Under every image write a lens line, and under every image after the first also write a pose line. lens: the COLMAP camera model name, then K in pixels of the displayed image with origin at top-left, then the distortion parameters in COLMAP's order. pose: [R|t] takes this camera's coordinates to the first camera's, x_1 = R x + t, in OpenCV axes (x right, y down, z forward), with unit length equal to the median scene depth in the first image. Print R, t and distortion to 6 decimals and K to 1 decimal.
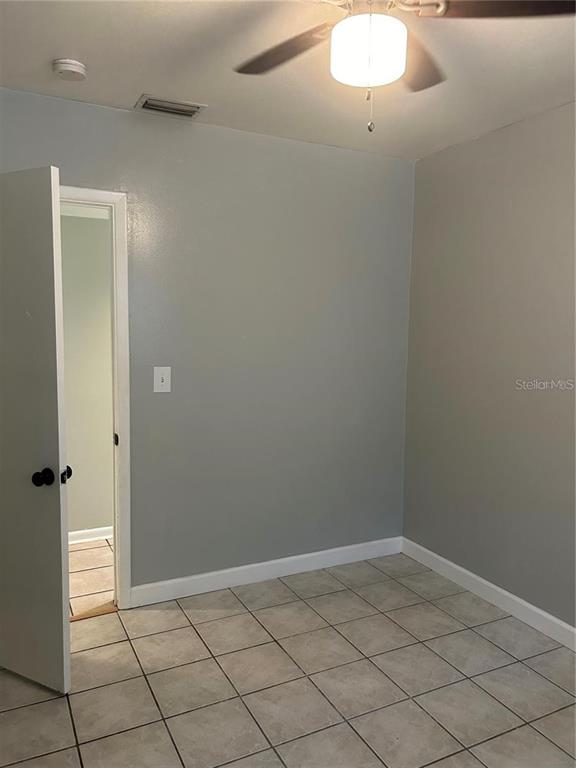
lens RADIAL K [[576.2, 0, 287.5], [0, 576.2, 384.8], [0, 0, 1]] dist [0.003783, -0.005891]
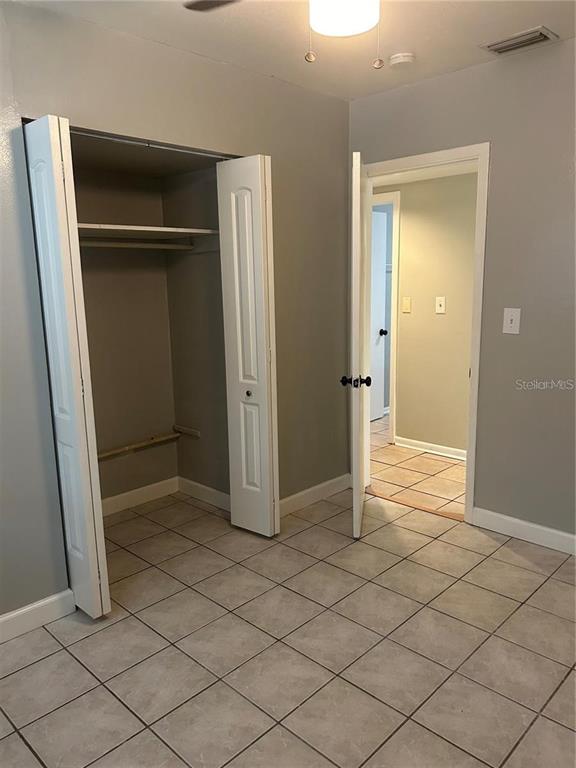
lens RADIAL K [[576.2, 0, 286.8], [0, 576.2, 384.2], [0, 0, 1]] dist [0.003783, -0.005891]
pose [[0.305425, 0.150993, -0.940168, 0.694729], [-0.070515, 0.988223, 0.135803, -0.009711], [0.949602, 0.024819, 0.312475, 0.333184]]
